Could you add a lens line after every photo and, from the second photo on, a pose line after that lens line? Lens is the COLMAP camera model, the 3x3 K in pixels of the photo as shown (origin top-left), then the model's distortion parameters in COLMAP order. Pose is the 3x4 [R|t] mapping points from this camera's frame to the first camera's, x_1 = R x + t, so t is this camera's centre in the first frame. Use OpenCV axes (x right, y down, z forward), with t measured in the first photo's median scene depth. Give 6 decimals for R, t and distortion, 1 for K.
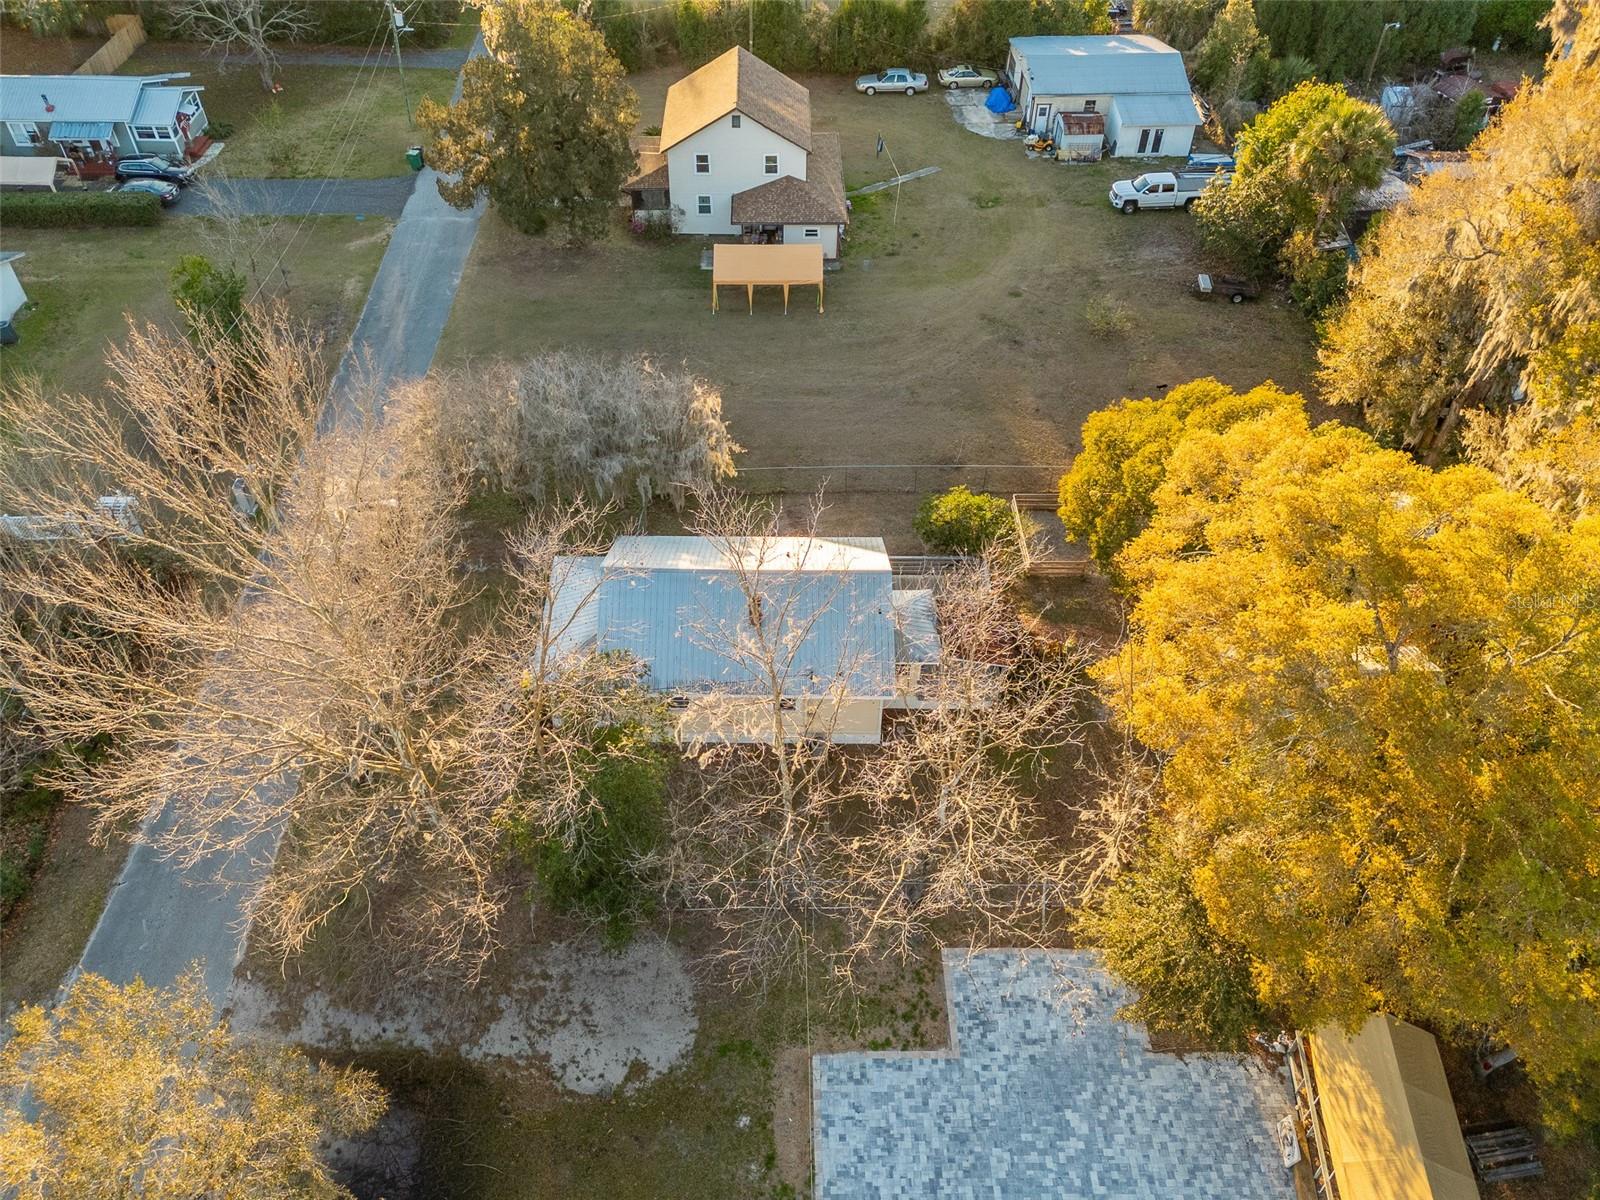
lens RADIAL K [[1161.4, 0, 800.0], [0, 1161.4, 600.0], [0, 0, 1]] dist [0.078494, -0.055510]
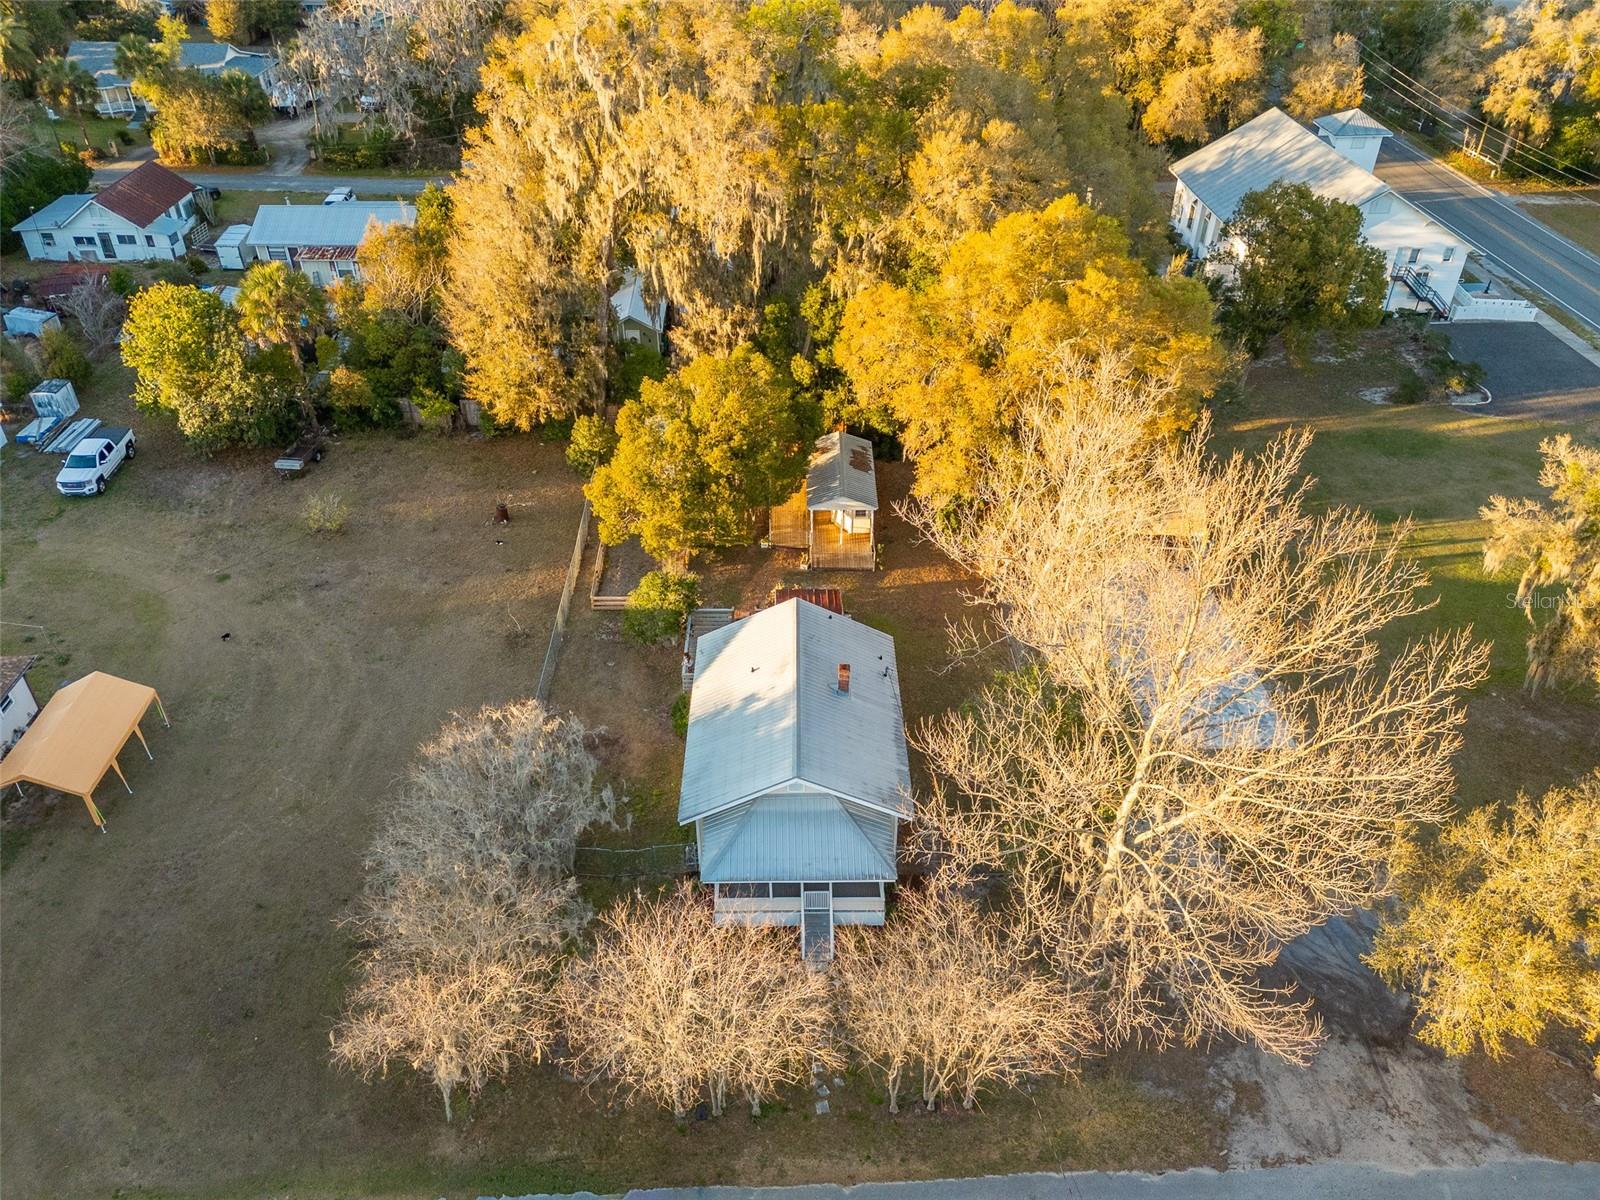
lens RADIAL K [[1161.4, 0, 800.0], [0, 1161.4, 600.0], [0, 0, 1]] dist [0.078494, -0.055510]
pose [[-0.006342, -0.593192, 0.805036, -0.516315], [0.698194, 0.573706, 0.428236, -0.312980], [-0.715880, 0.564788, 0.410524, 0.320097]]
